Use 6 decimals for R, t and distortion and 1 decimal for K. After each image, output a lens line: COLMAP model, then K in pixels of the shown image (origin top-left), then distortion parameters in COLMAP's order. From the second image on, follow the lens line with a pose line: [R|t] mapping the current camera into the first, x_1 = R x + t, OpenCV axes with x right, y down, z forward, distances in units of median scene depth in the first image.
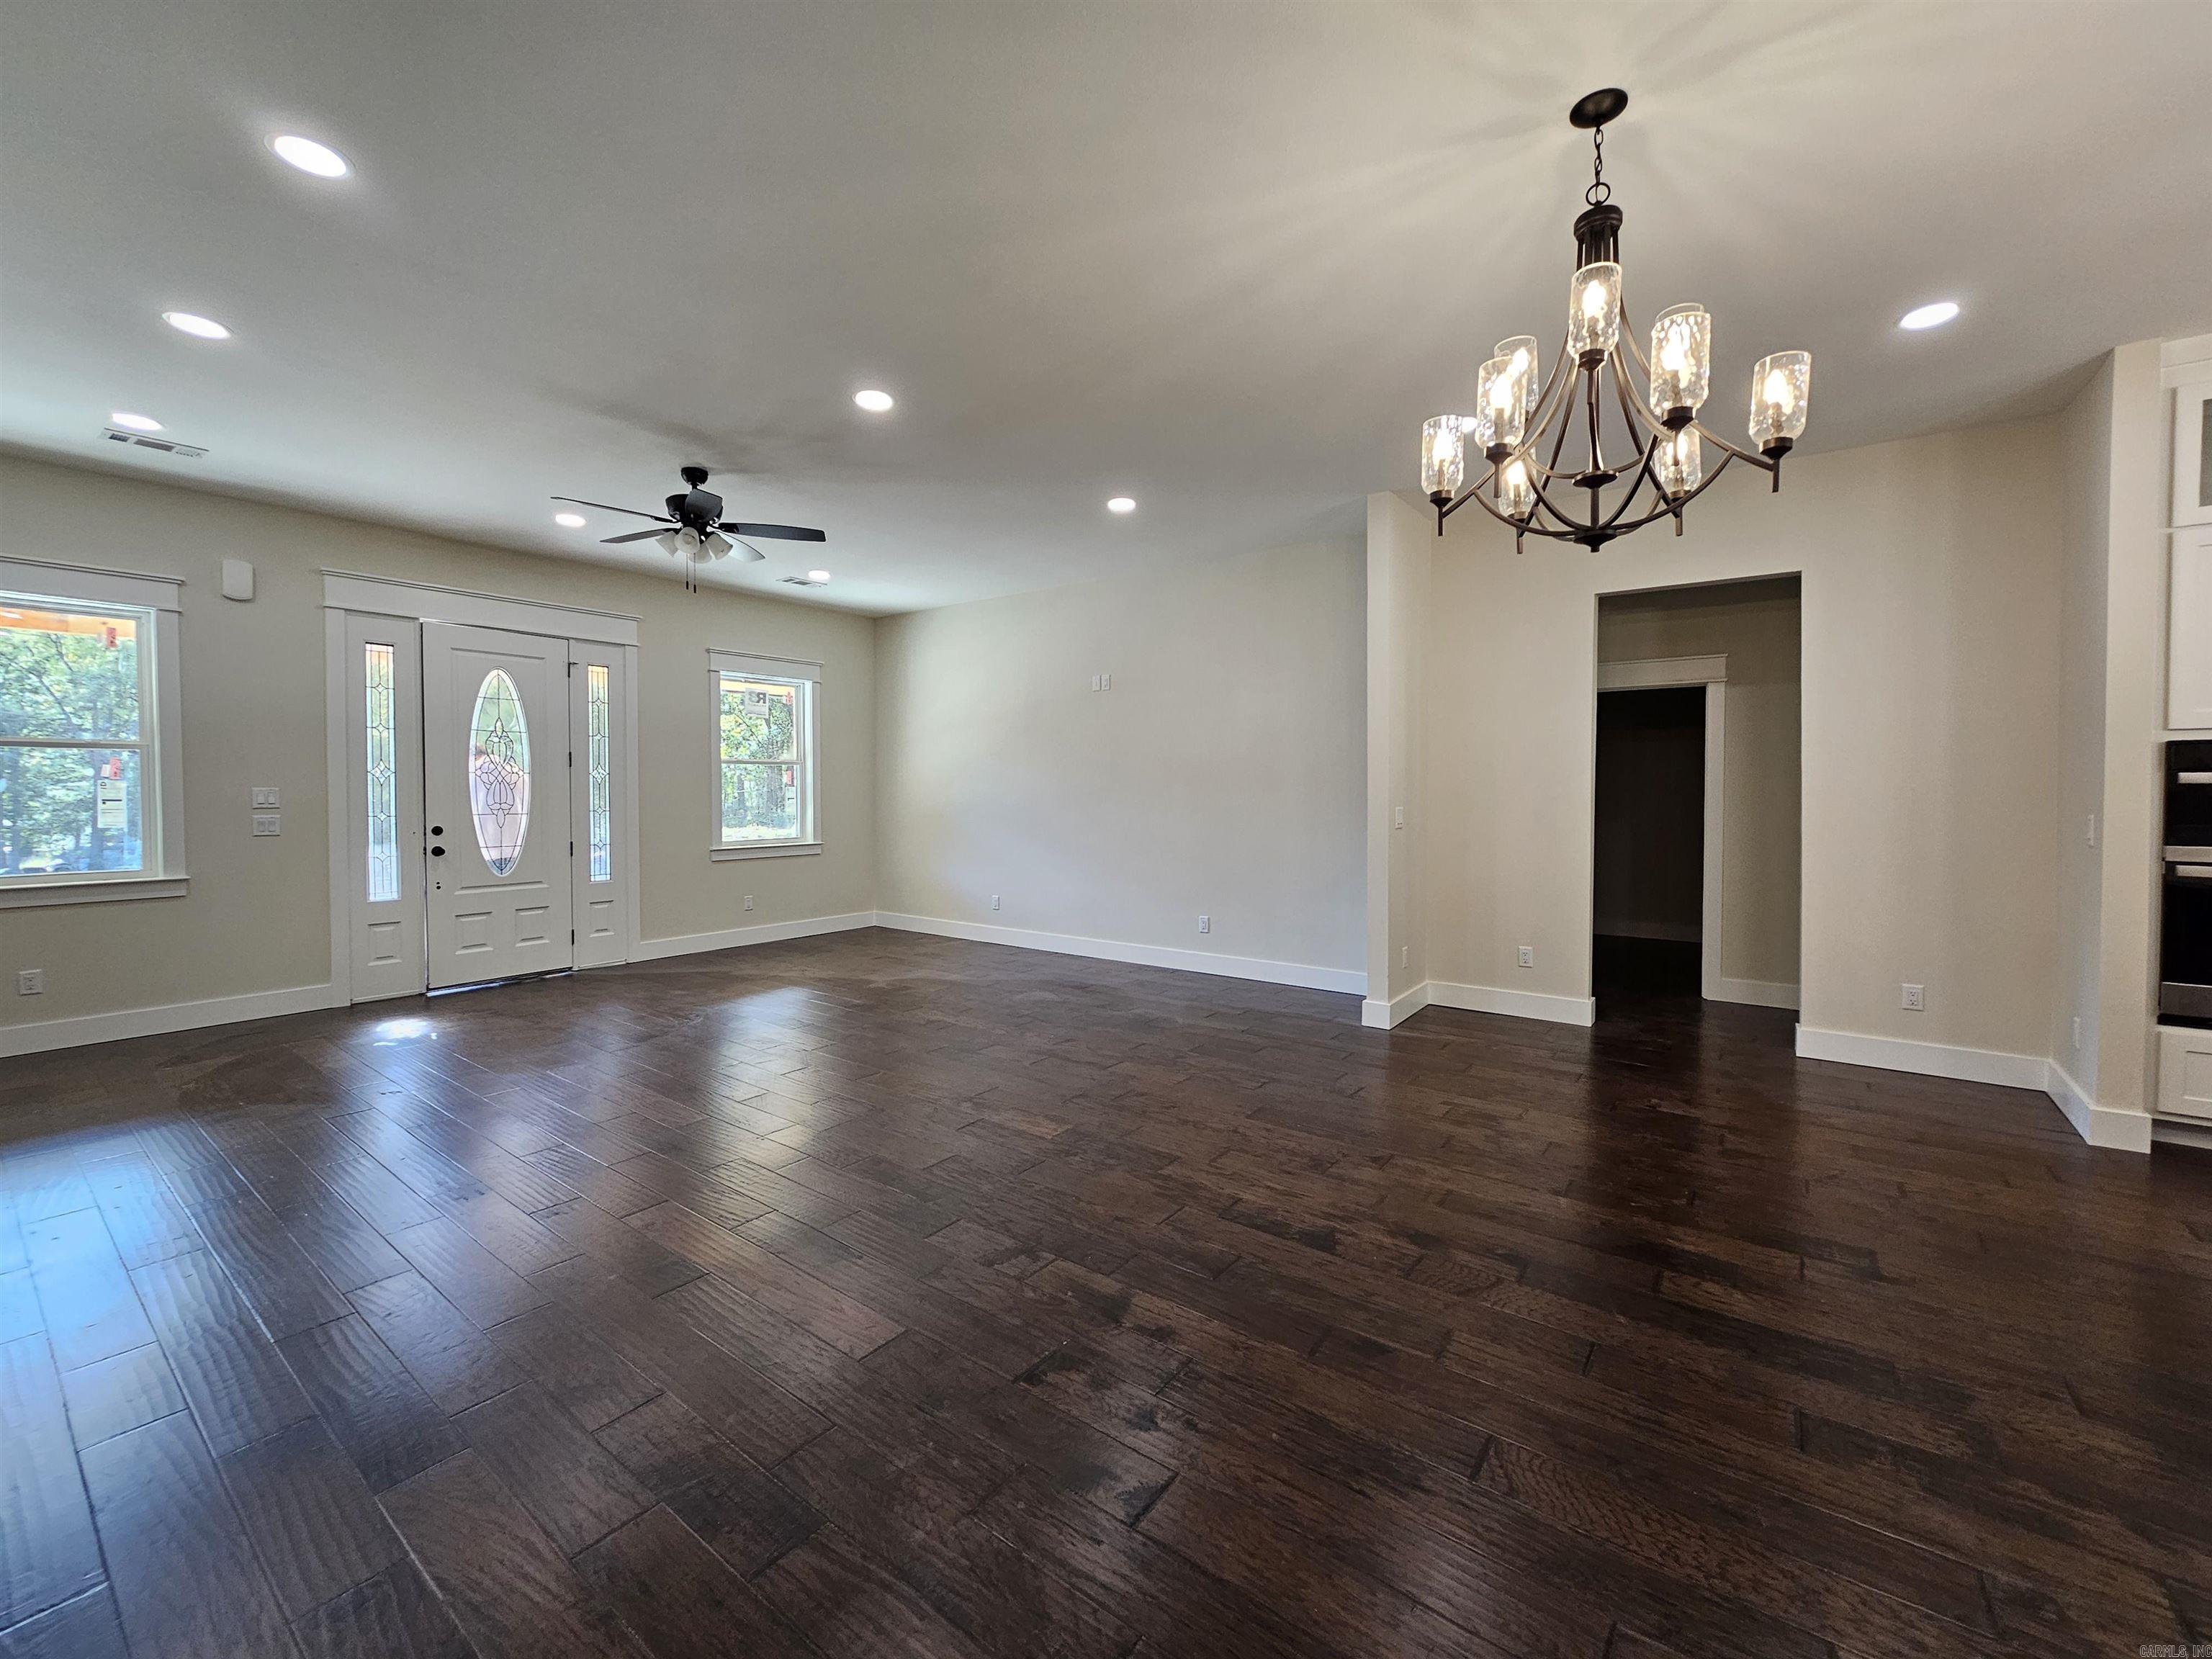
lens RADIAL K [[903.0, 0, 1105.4], [0, 903.0, 808.7], [0, 0, 1]] dist [-0.002380, 0.000440]
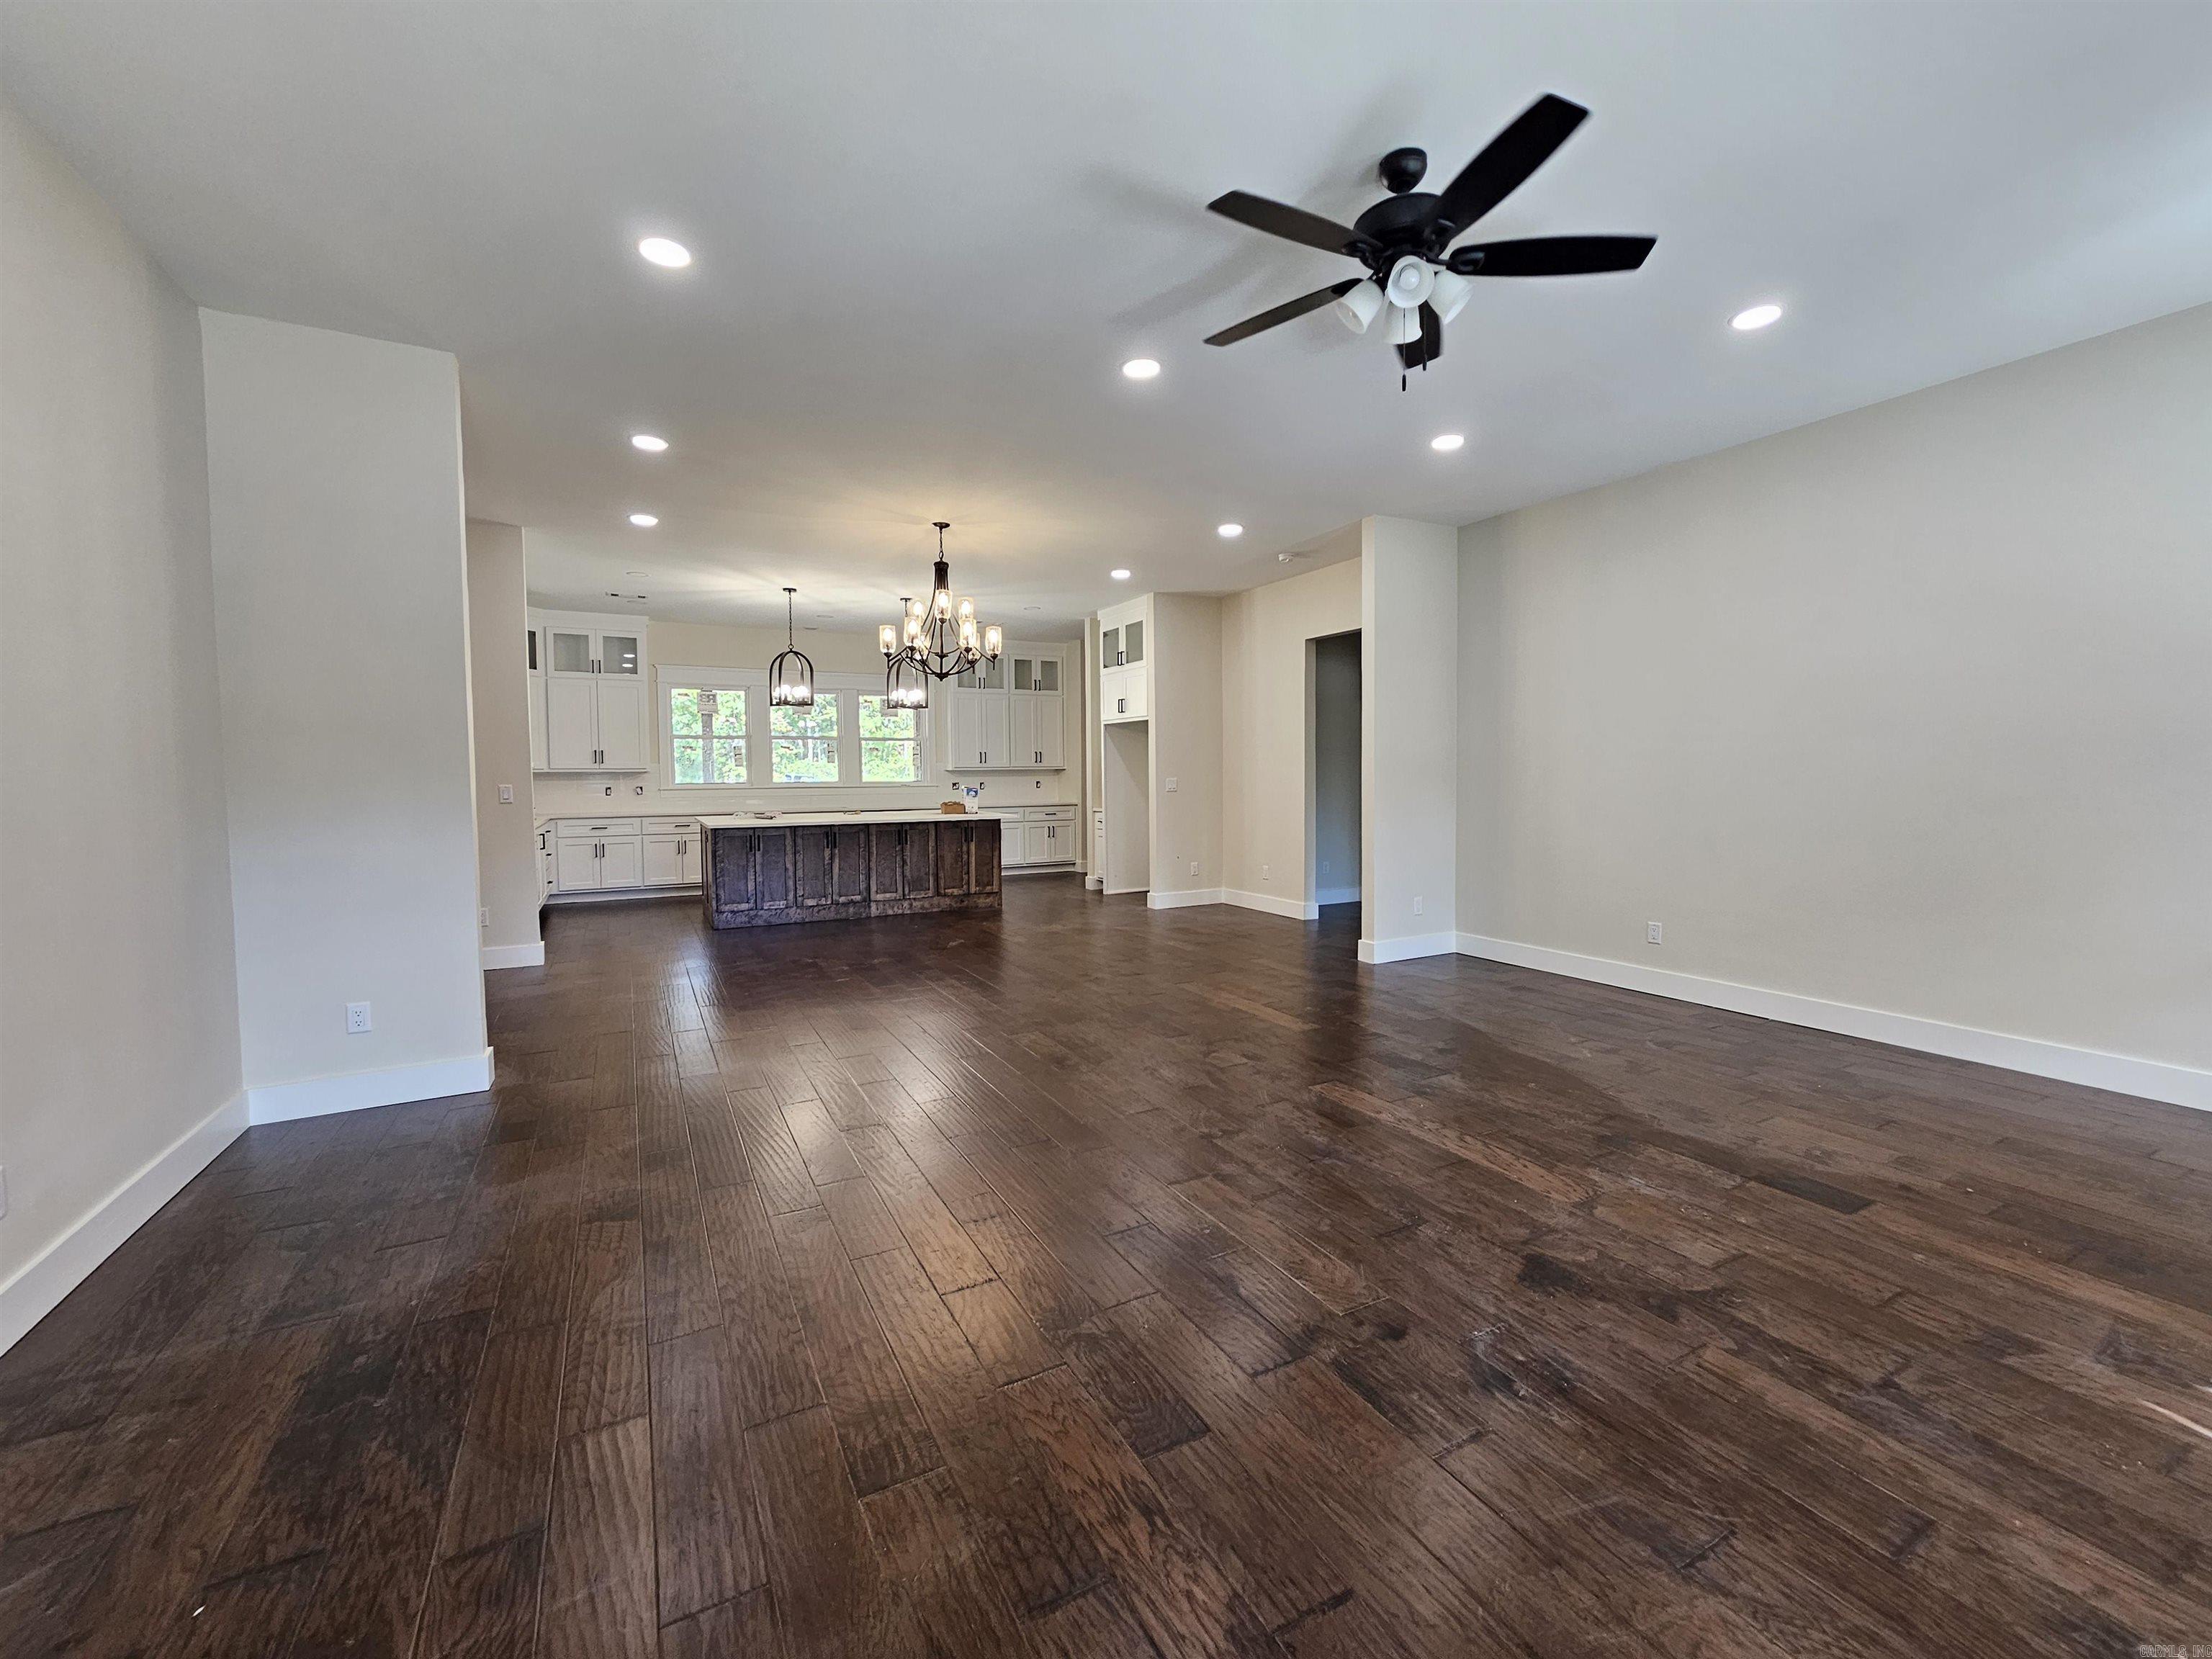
lens RADIAL K [[902.8, 0, 1107.4], [0, 902.8, 813.8], [0, 0, 1]] dist [-0.002852, 0.000496]
pose [[-0.908054, -0.013089, 0.418648, -0.719348], [0.017250, 0.997495, 0.068602, -0.039069], [-0.418497, 0.069516, -0.905554, 2.201233]]
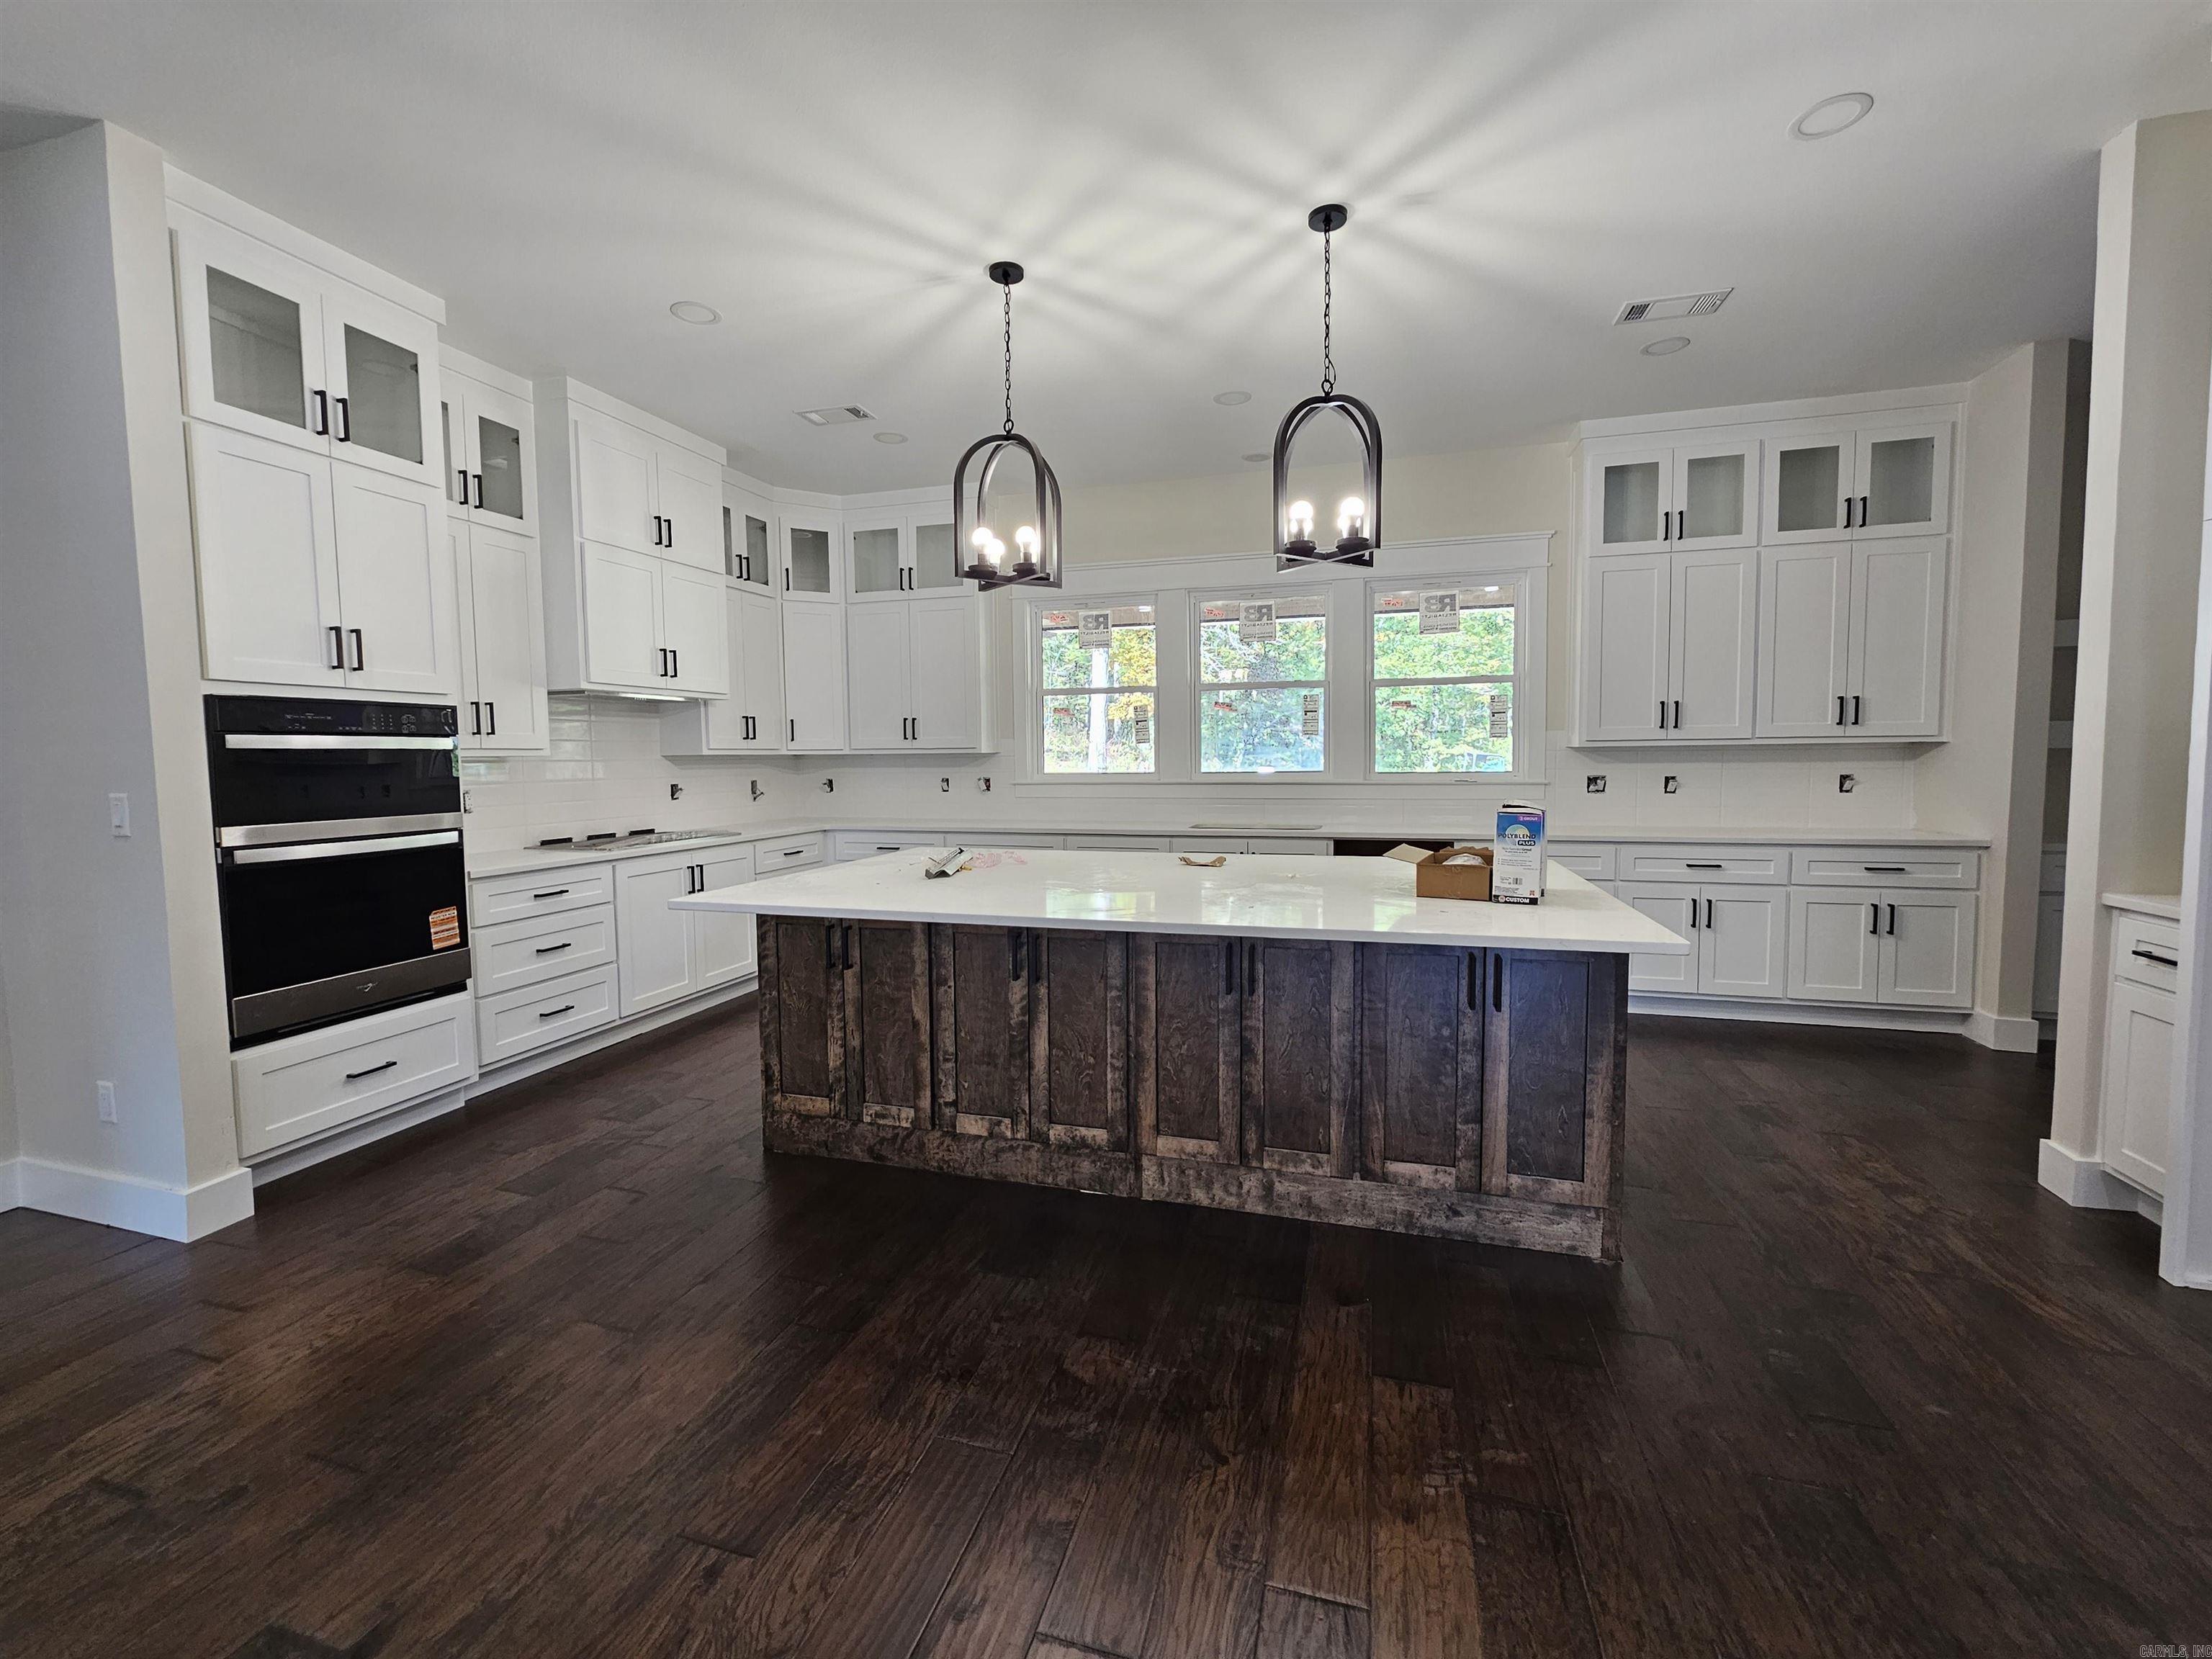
lens RADIAL K [[903.0, 0, 1105.4], [0, 903.0, 808.7], [0, 0, 1]] dist [-0.002380, 0.000440]
pose [[-0.352021, -0.052016, 0.934546, 0.170253], [0.032406, 0.997179, 0.067709, -0.003600], [-0.935431, 0.054120, -0.349342, 0.553938]]
